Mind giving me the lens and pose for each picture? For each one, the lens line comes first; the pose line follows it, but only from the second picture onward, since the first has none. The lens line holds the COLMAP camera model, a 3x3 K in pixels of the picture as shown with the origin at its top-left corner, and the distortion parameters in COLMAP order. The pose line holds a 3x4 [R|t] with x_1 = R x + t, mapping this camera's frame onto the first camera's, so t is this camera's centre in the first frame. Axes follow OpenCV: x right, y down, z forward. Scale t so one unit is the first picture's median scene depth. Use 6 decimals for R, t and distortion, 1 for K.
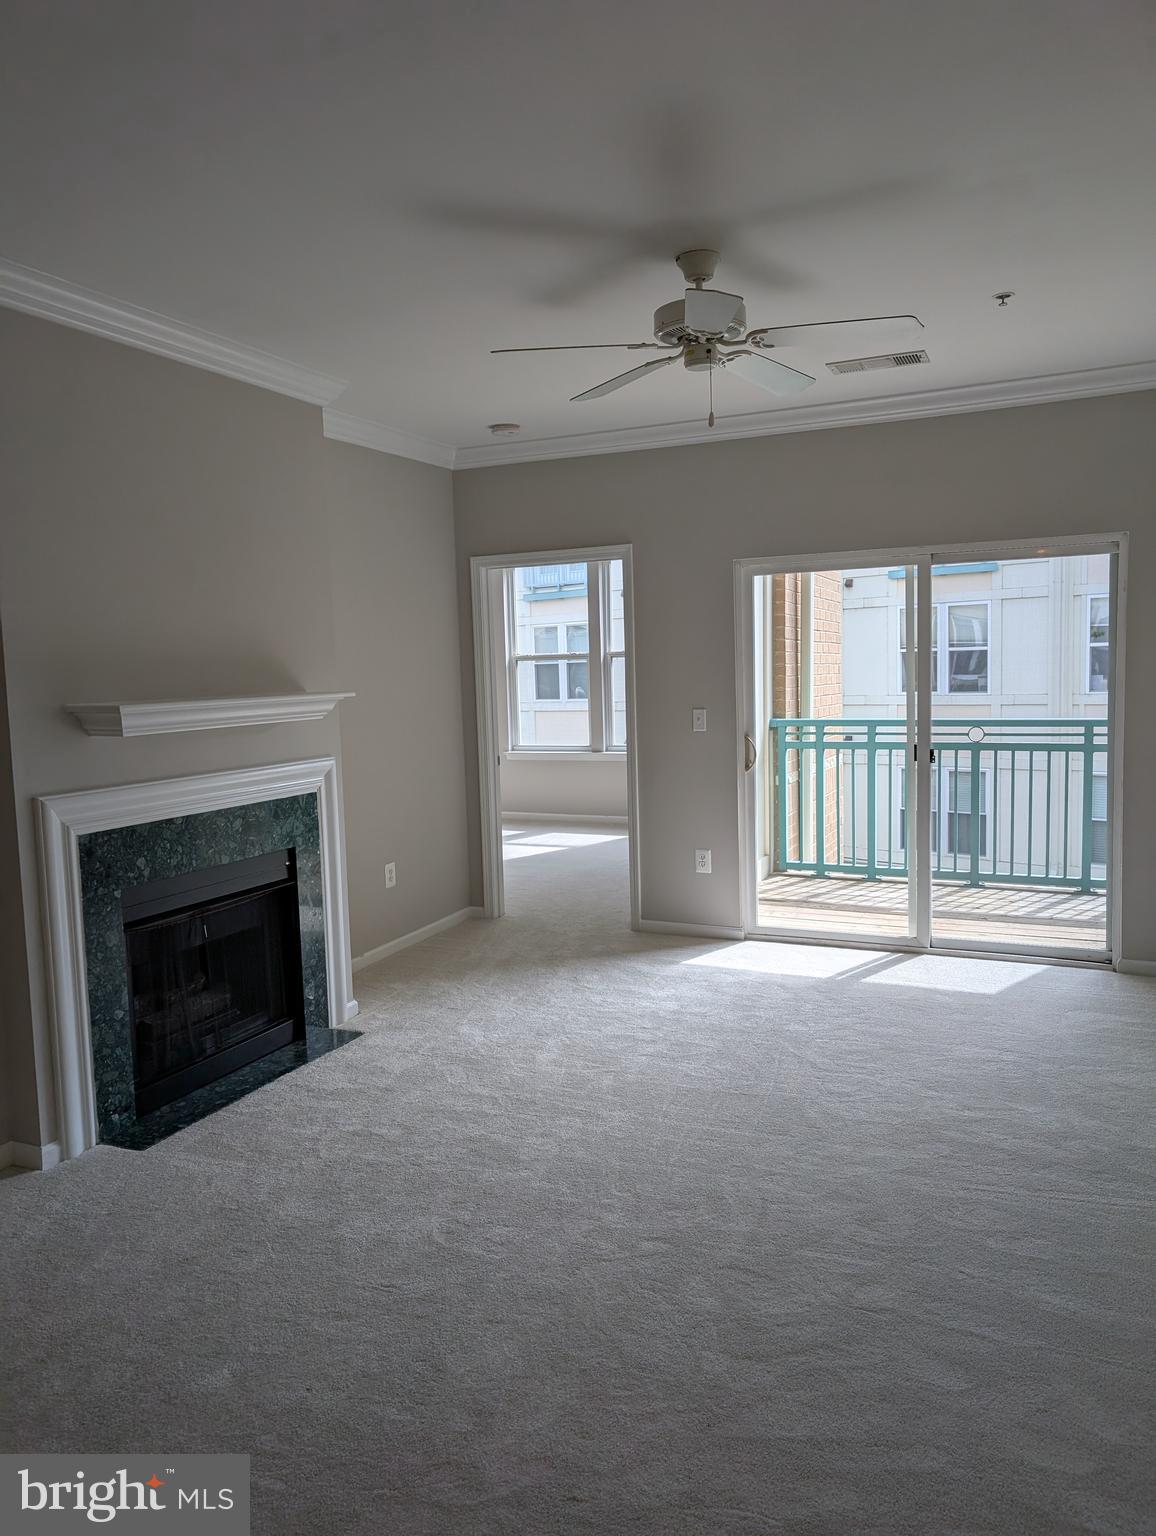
lens RADIAL K [[1089.4, 0, 575.8], [0, 1089.4, 767.7], [0, 0, 1]] dist [0.020327, -0.008478]
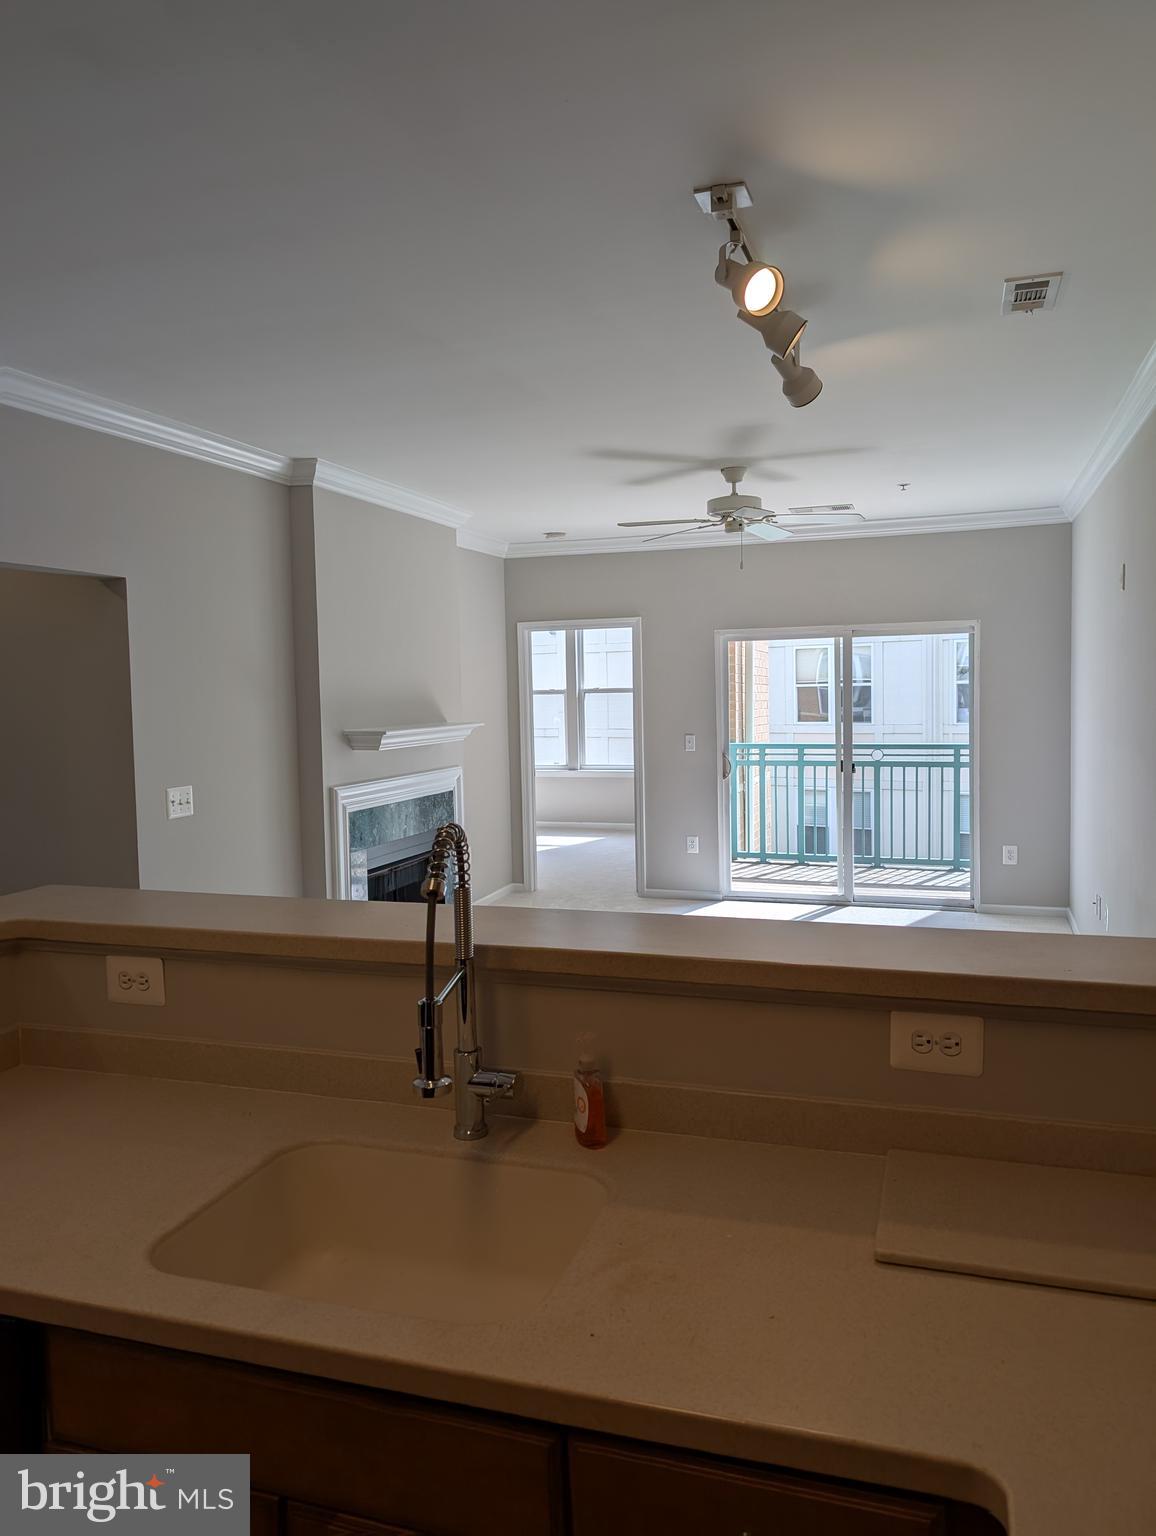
lens RADIAL K [[1089.4, 0, 576.2], [0, 1089.4, 757.1], [0, 0, 1]] dist [0.020327, -0.008478]
pose [[0.994629, 0.002299, 0.103482, -0.174774], [0.001271, 0.999407, -0.034415, 0.021875], [-0.103500, 0.034362, 0.994036, -0.369165]]
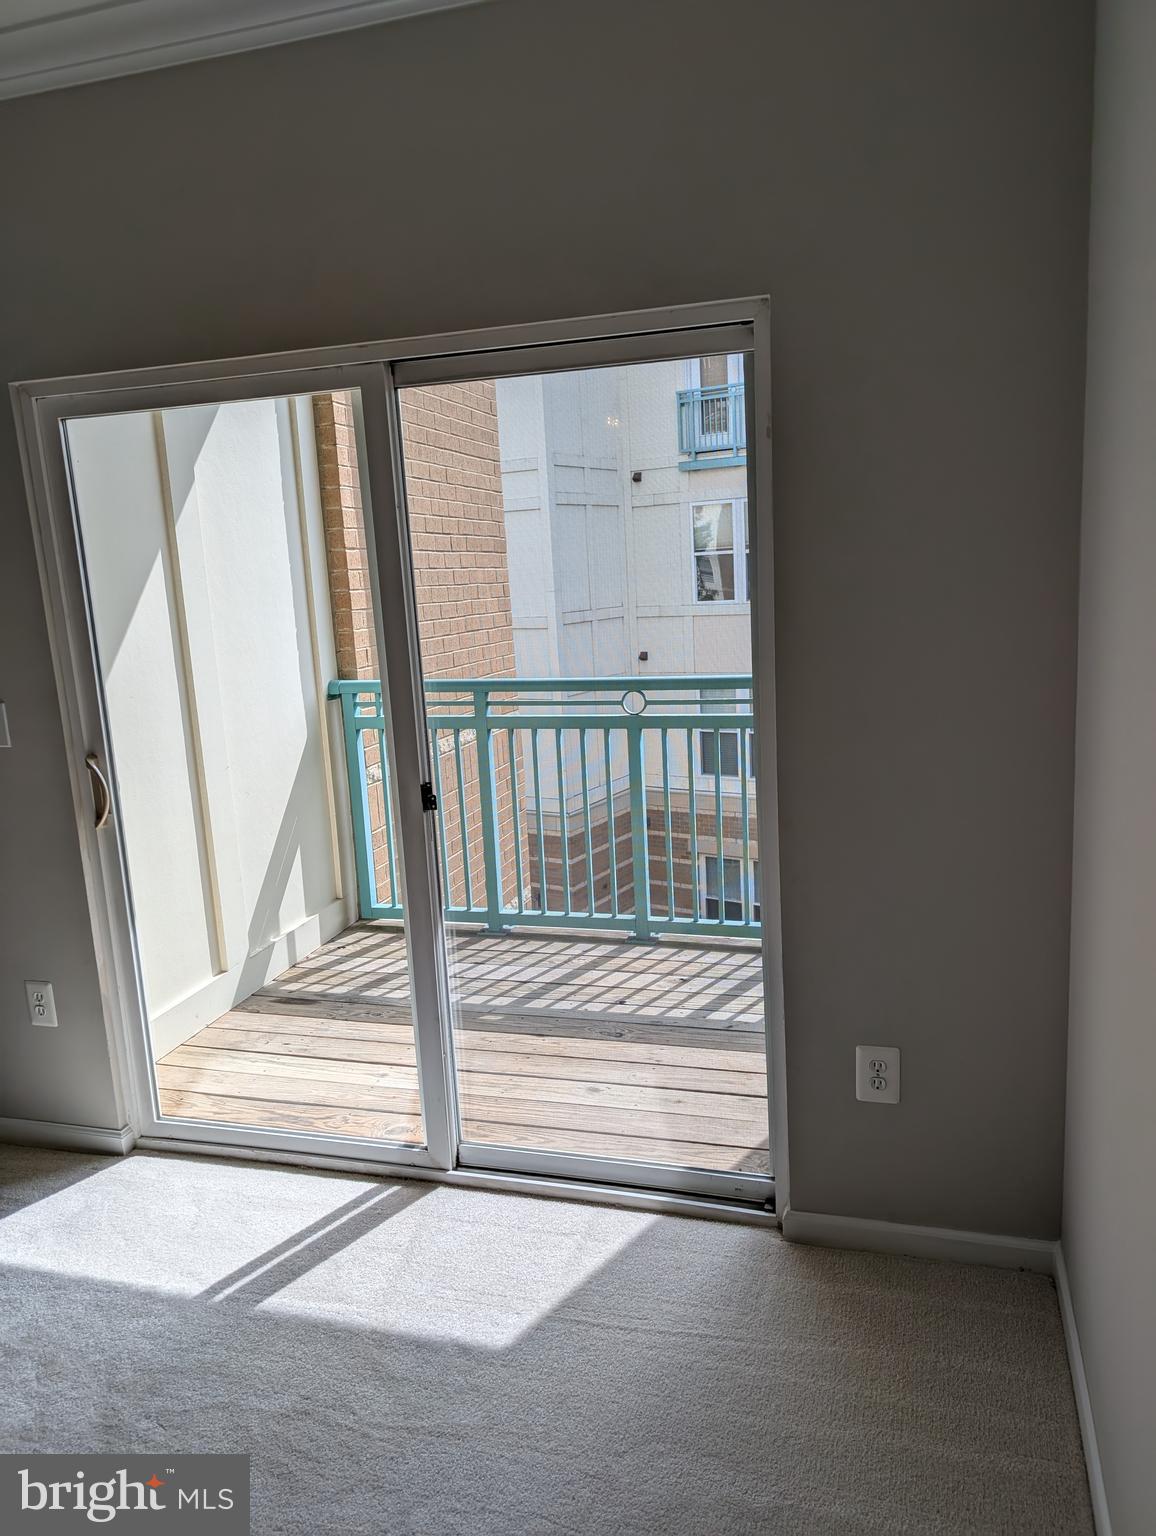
lens RADIAL K [[1089.4, 0, 584.3], [0, 1089.4, 791.1], [0, 0, 1]] dist [0.020327, -0.008478]
pose [[0.988829, -0.052912, 0.139346, 0.300398], [0.037914, 0.993409, 0.108170, -0.058296], [-0.144151, -0.101678, 0.984318, 0.473736]]
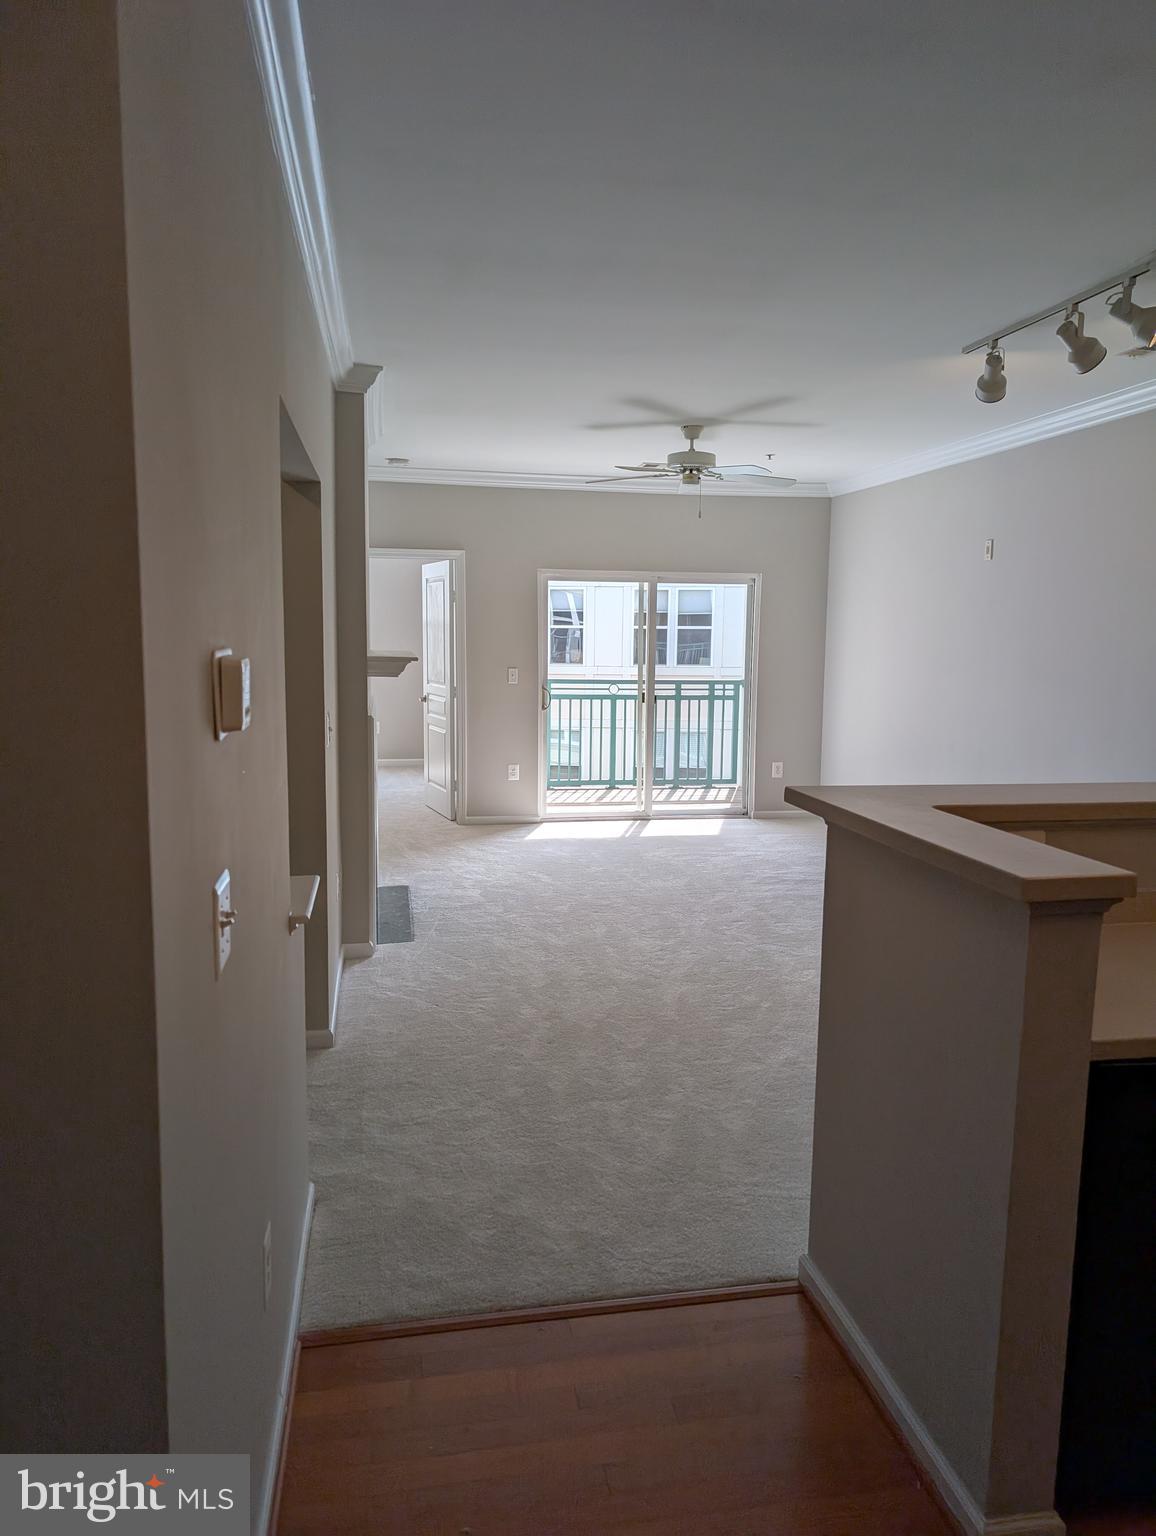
lens RADIAL K [[1089.4, 0, 581.9], [0, 1089.4, 776.5], [0, 0, 1]] dist [0.020327, -0.008478]
pose [[0.813245, -0.041373, 0.580449, -0.662519], [0.019754, 0.998857, 0.043519, 0.028822], [-0.581586, -0.023925, 0.813133, -0.250236]]
